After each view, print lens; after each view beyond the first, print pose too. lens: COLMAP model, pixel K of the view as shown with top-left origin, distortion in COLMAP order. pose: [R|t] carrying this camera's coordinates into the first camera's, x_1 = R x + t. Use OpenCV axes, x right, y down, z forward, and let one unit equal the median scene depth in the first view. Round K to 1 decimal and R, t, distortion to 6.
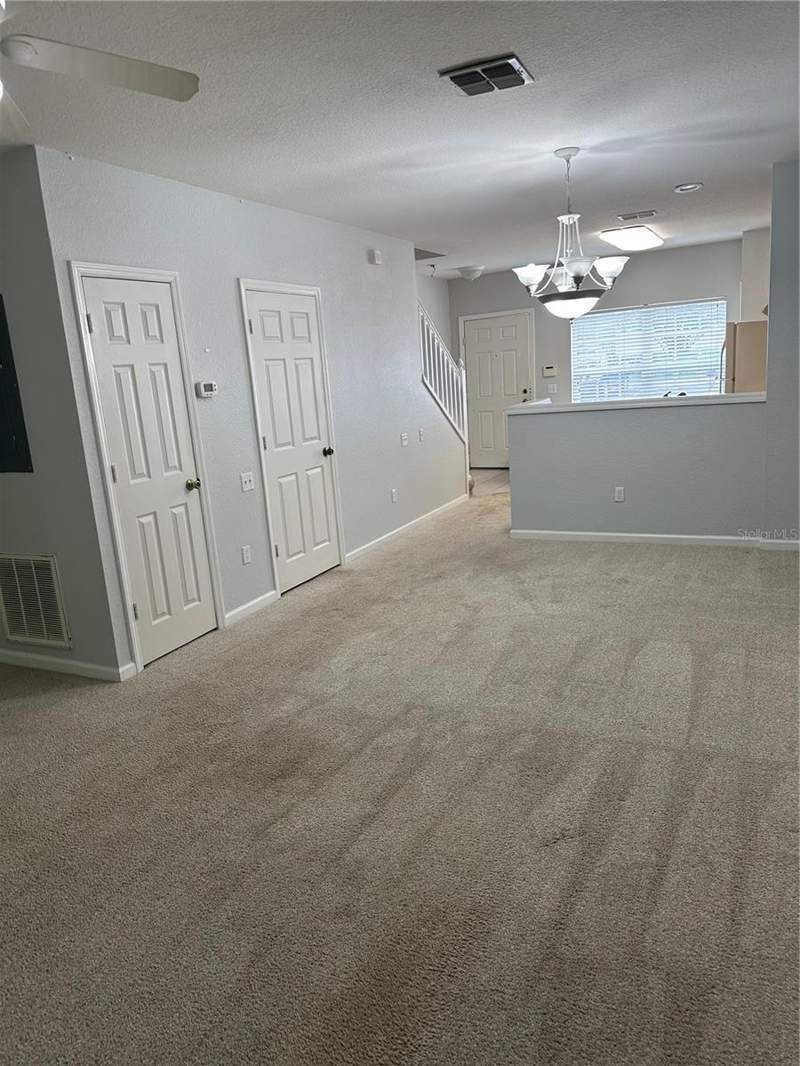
lens RADIAL K [[745.8, 0, 390.9], [0, 745.8, 527.7], [0, 0, 1]] dist [0.097212, -0.138061]
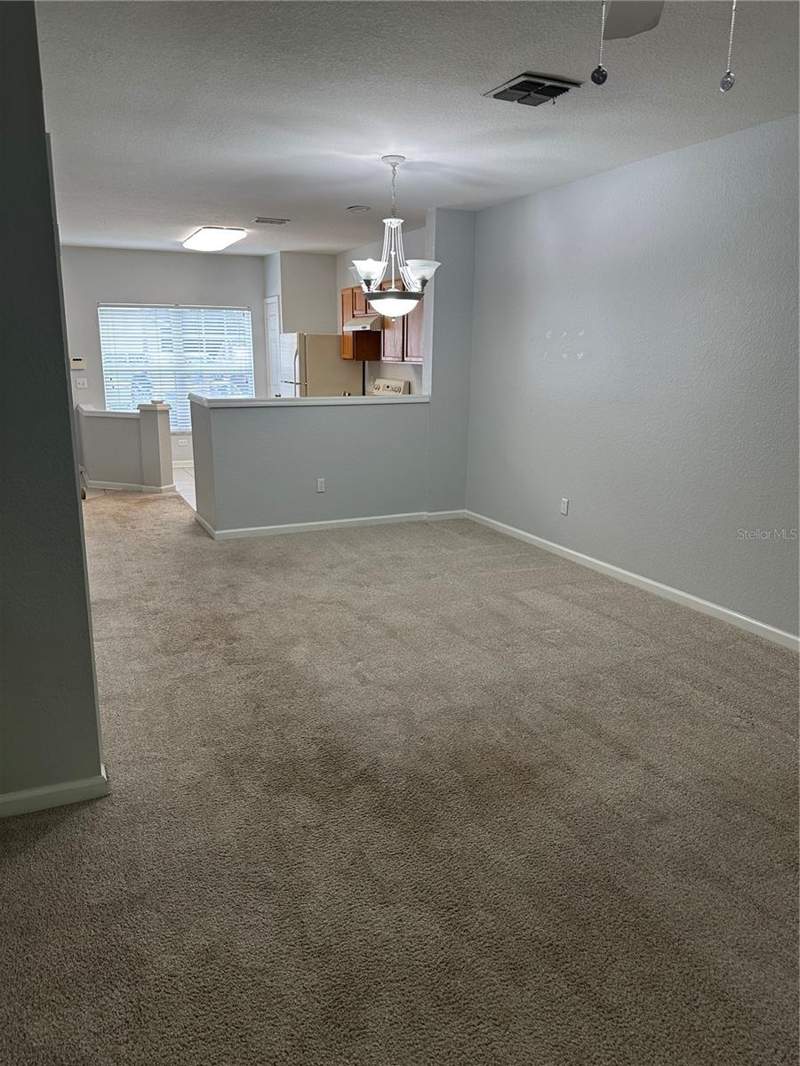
lens RADIAL K [[745.8, 0, 390.9], [0, 745.8, 527.7], [0, 0, 1]] dist [0.097212, -0.138061]
pose [[0.627550, -0.102640, 0.771781, -0.568418], [0.109946, 0.993021, 0.042664, -0.022998], [-0.770774, 0.058080, 0.634456, 0.312385]]
